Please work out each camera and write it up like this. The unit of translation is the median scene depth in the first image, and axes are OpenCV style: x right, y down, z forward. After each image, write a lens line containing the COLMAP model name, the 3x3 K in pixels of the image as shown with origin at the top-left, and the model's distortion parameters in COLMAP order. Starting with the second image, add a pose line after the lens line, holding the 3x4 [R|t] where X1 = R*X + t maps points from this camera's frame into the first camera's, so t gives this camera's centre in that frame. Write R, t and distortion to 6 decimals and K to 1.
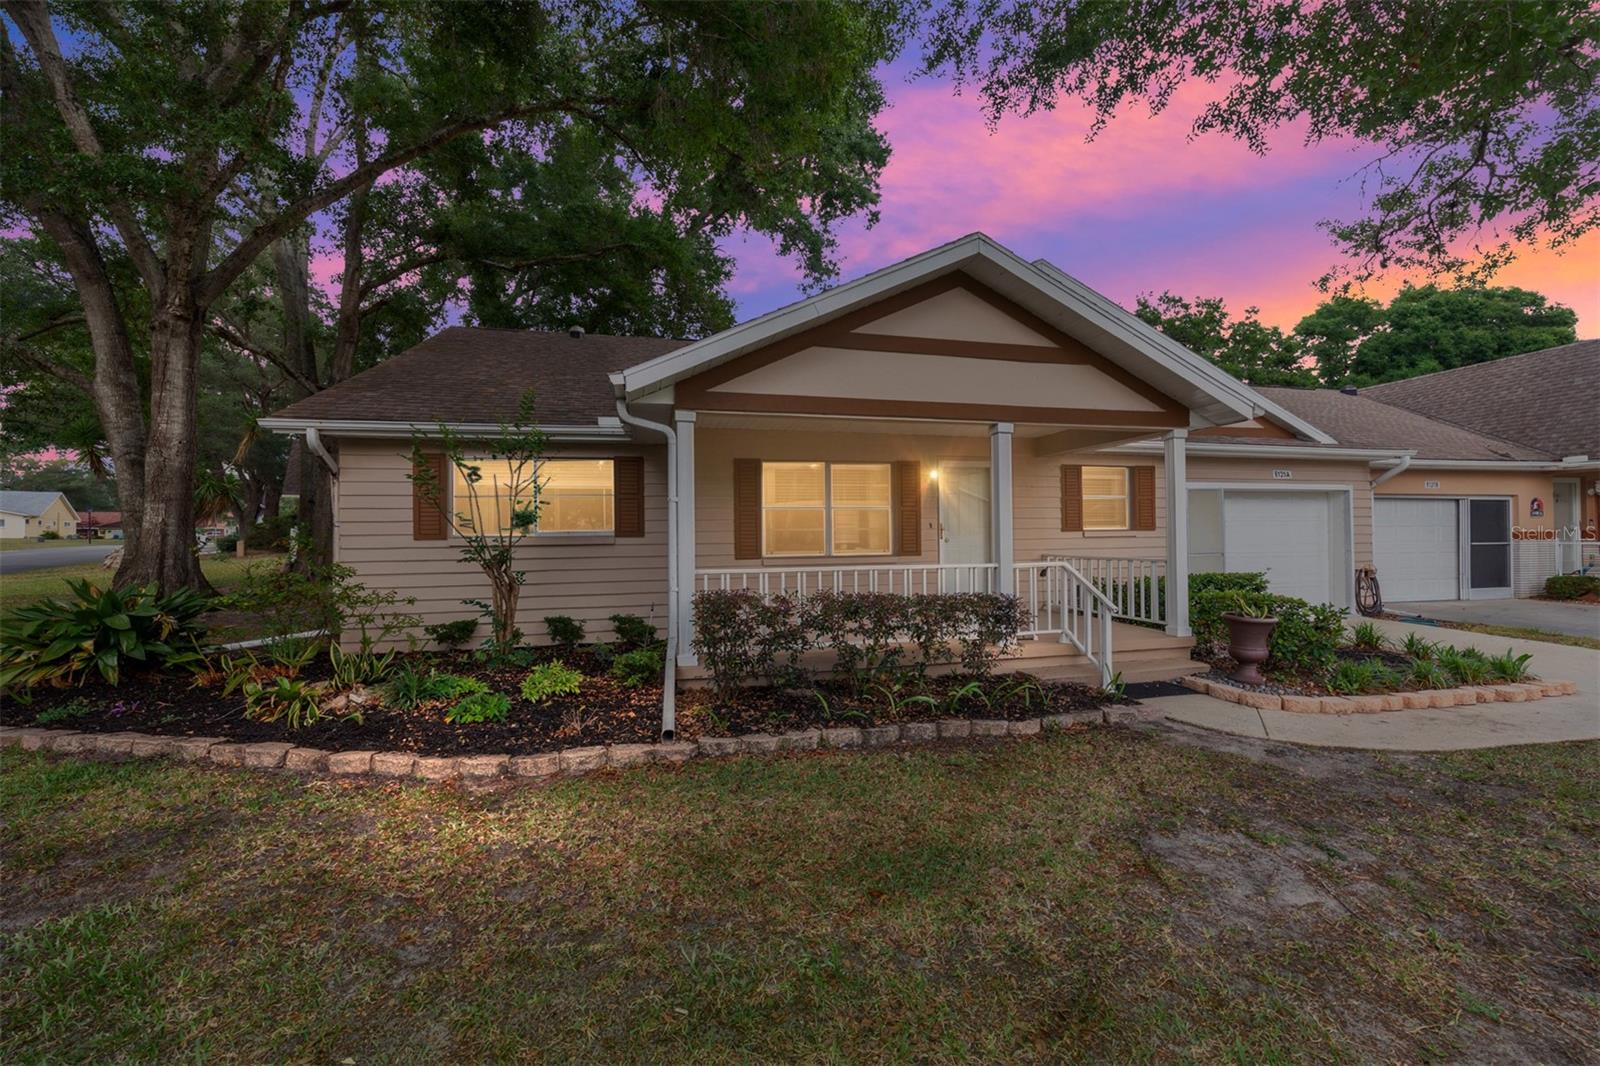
lens RADIAL K [[607.8, 0, 796.5], [0, 607.8, 539.1], [0, 0, 1]] dist [-0.001464, 0.000147]
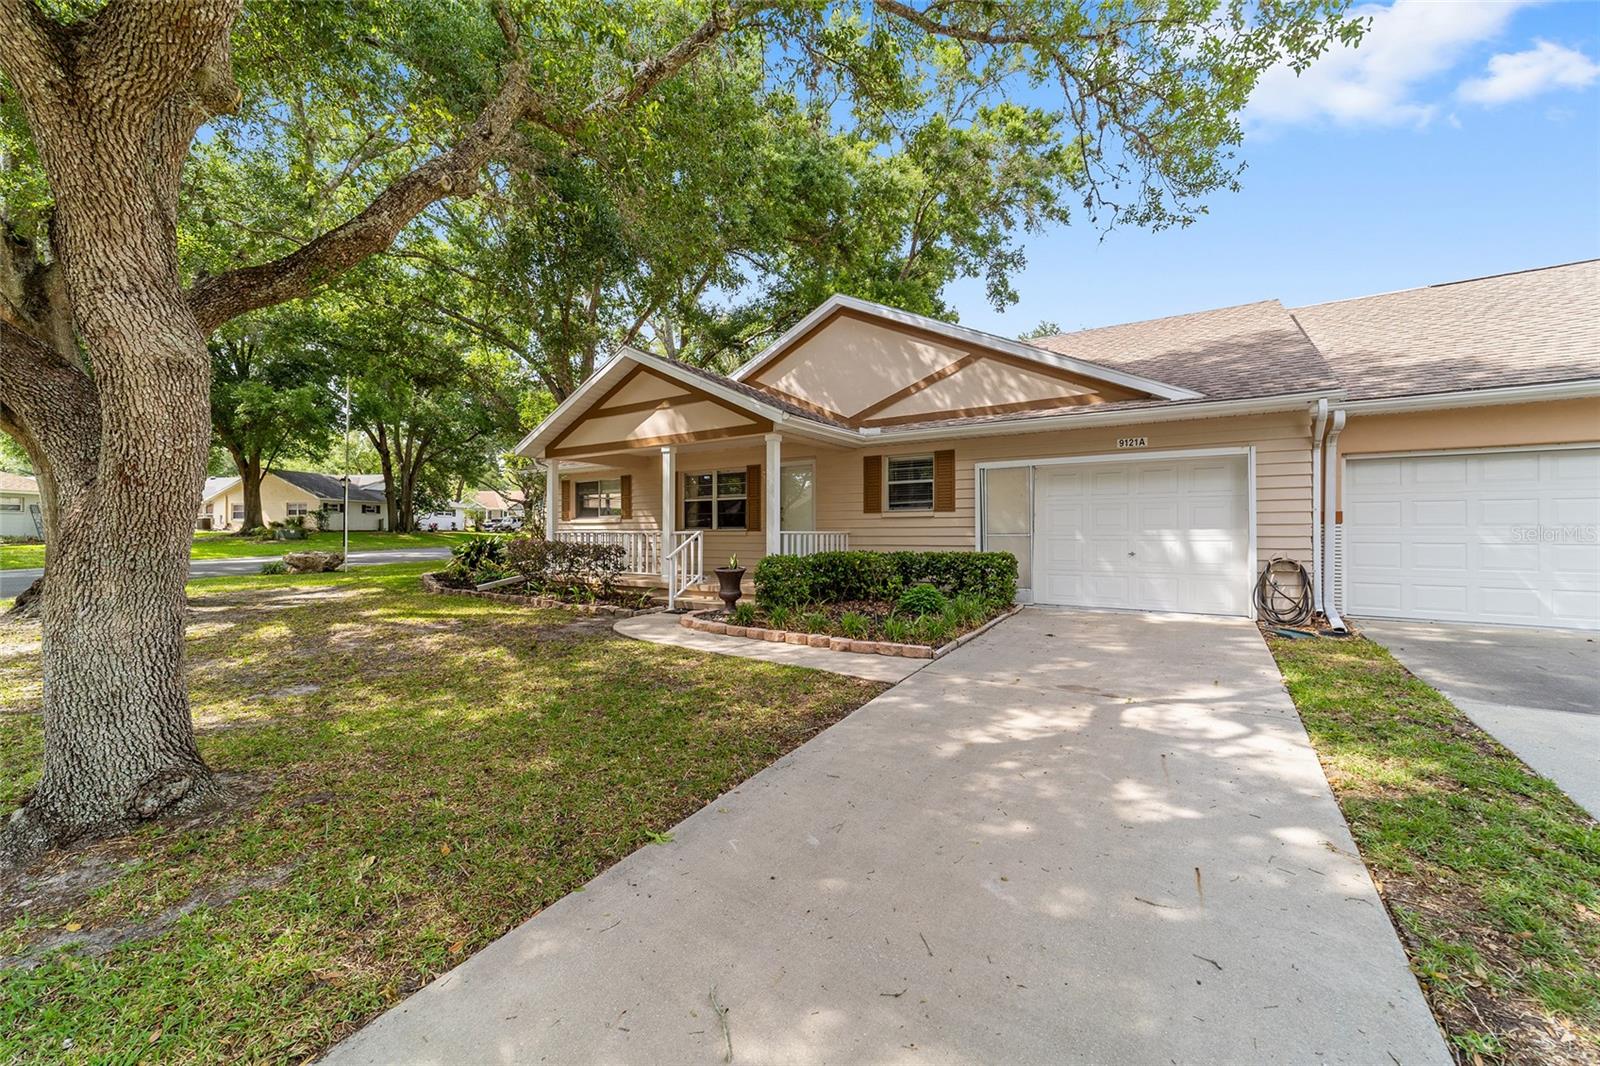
lens RADIAL K [[613.9, 0, 796.6], [0, 613.9, 533.6], [0, 0, 1]] dist [-0.015174, 0.008190]
pose [[0.684238, 0.010002, -0.729190, 1.223567], [-0.010626, 0.999937, 0.003745, 0.024371], [0.729181, 0.005186, 0.684301, 0.082202]]
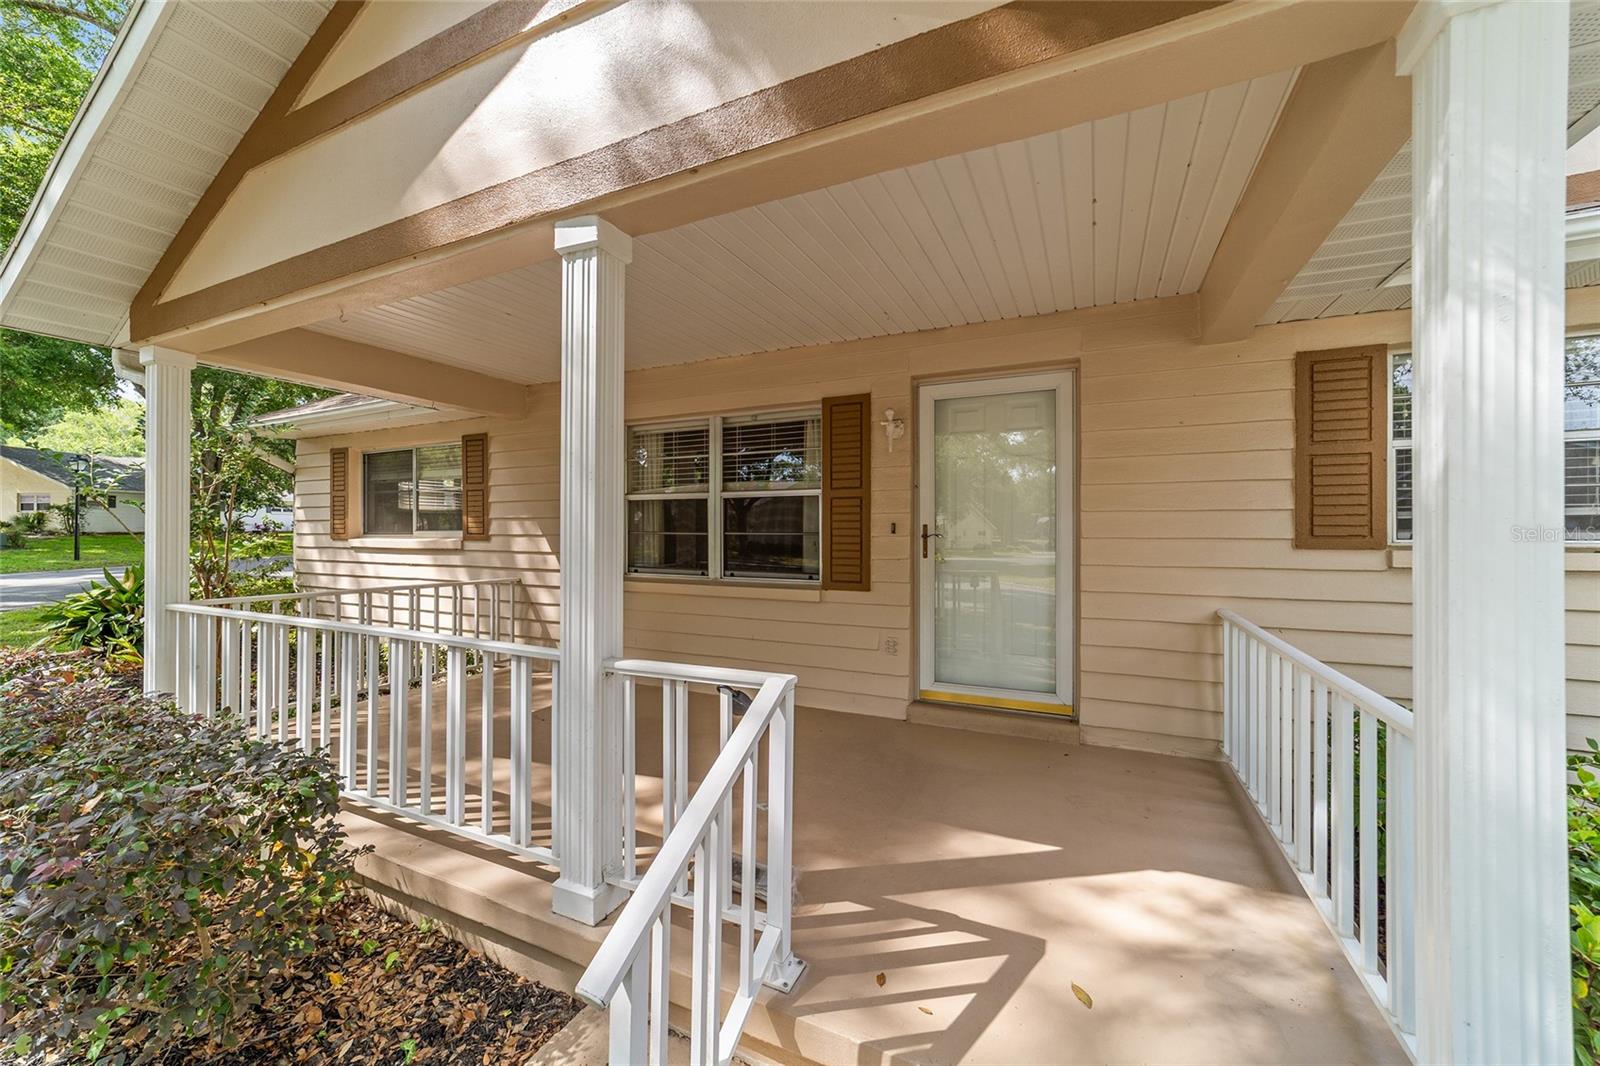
lens RADIAL K [[613.9, 0, 796.6], [0, 613.9, 533.6], [0, 0, 1]] dist [-0.015174, 0.008190]
pose [[0.774188, 0.015413, -0.632768, 0.435430], [-0.012761, 0.999880, 0.008741, -0.020567], [0.632827, 0.001308, 0.774292, 0.559550]]
